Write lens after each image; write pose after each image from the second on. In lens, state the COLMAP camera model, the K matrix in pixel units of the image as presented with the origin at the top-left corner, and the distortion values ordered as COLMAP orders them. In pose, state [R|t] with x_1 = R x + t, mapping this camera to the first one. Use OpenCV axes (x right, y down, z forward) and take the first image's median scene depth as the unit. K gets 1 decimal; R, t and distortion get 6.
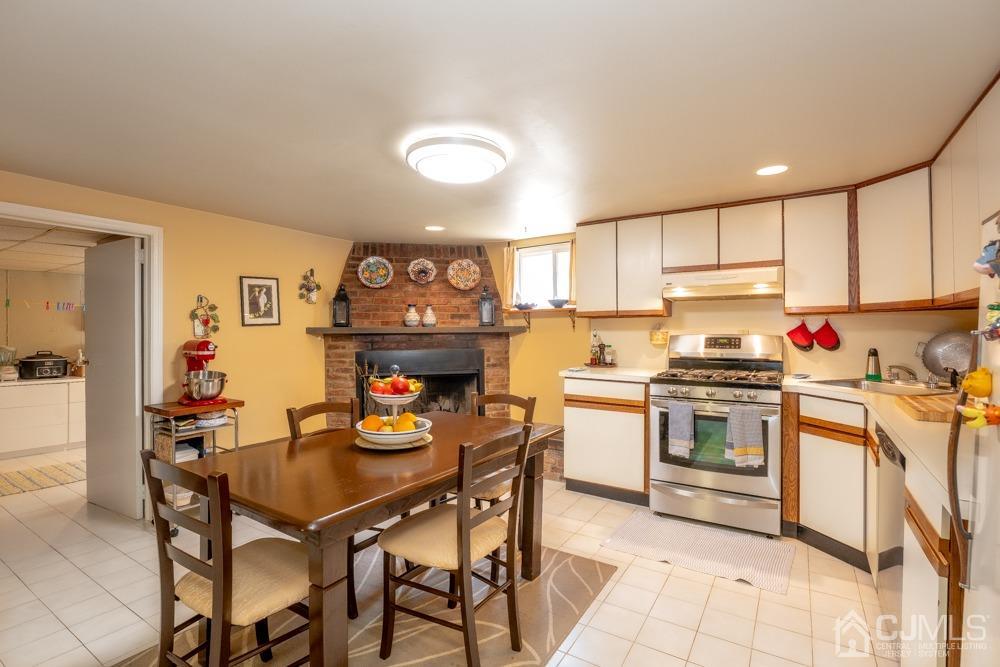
lens RADIAL K [[465.8, 0, 495.5], [0, 465.8, 333.4], [0, 0, 1]] dist [-0.016177, -0.001635]
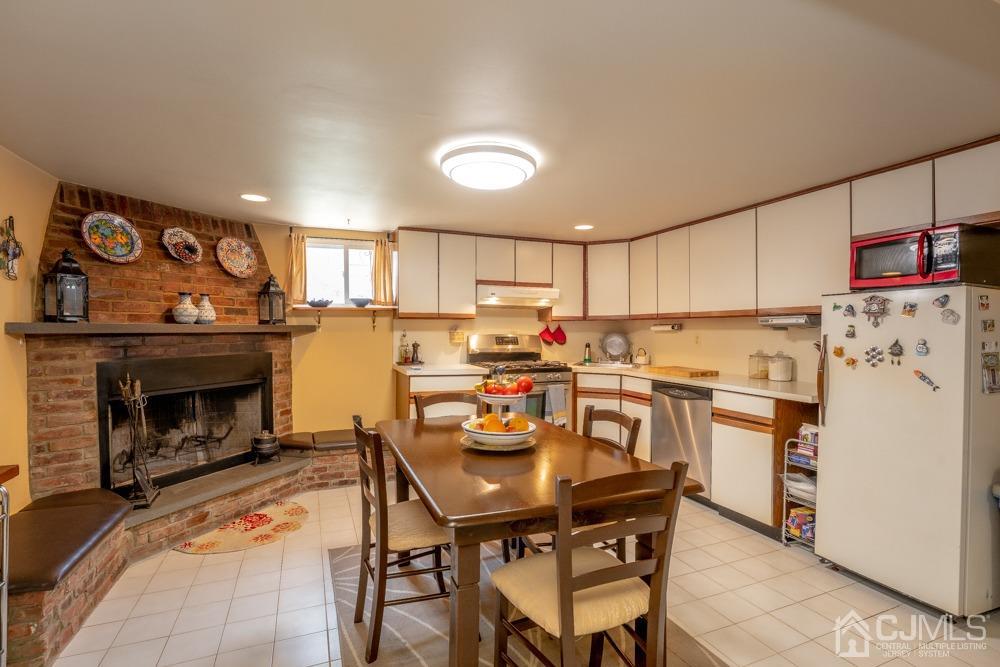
lens RADIAL K [[465.8, 0, 495.6], [0, 465.8, 335.0], [0, 0, 1]] dist [-0.016177, -0.001635]
pose [[0.572826, -0.002803, 0.819672, -0.496584], [-0.002939, 0.999981, 0.005473, -0.002702], [-0.819671, -0.005545, 0.572807, 0.213038]]
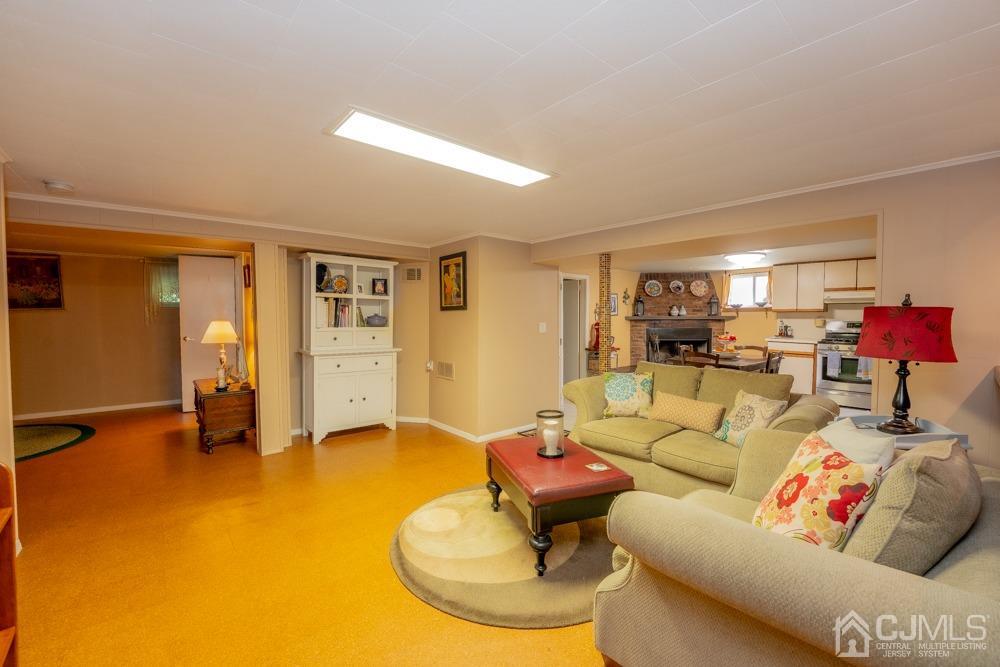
lens RADIAL K [[409.6, 0, 505.4], [0, 409.6, 331.8], [0, 0, 1]] dist [-0.020633, -0.000026]
pose [[0.966155, 0.013011, -0.257635, -0.434655], [-0.003636, 0.999315, 0.036830, -0.009283], [0.257937, -0.034646, 0.965540, -0.882964]]
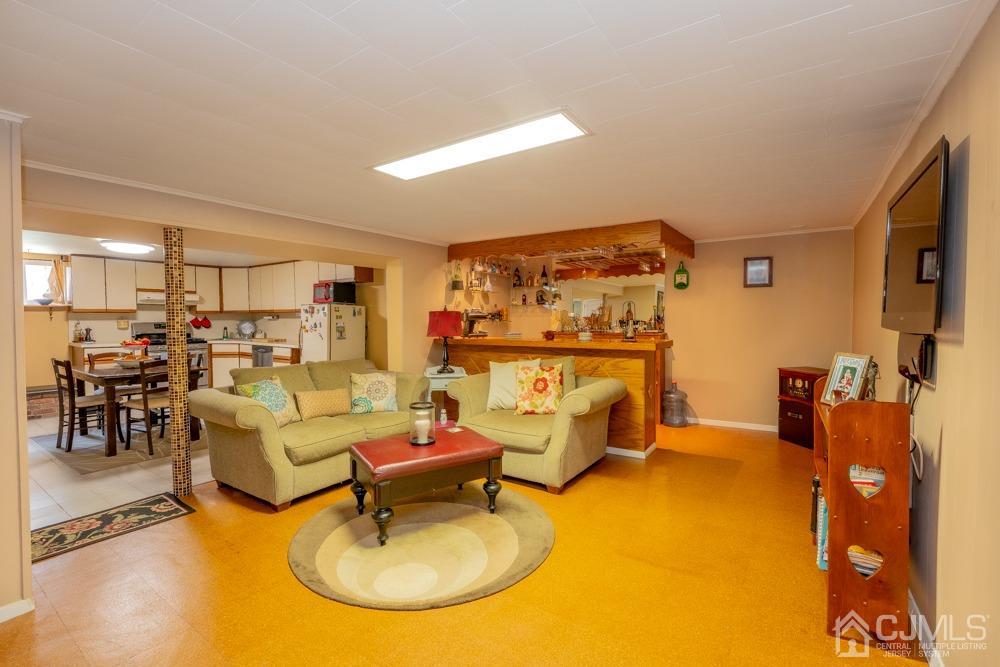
lens RADIAL K [[436.4, 0, 497.9], [0, 436.4, 334.8], [0, 0, 1]] dist [-0.020831, -0.000309]
pose [[0.020736, -0.034277, 0.999197, -1.156792], [0.004067, 0.999407, 0.034200, -0.000759], [-0.999777, 0.003354, 0.020864, -0.452646]]
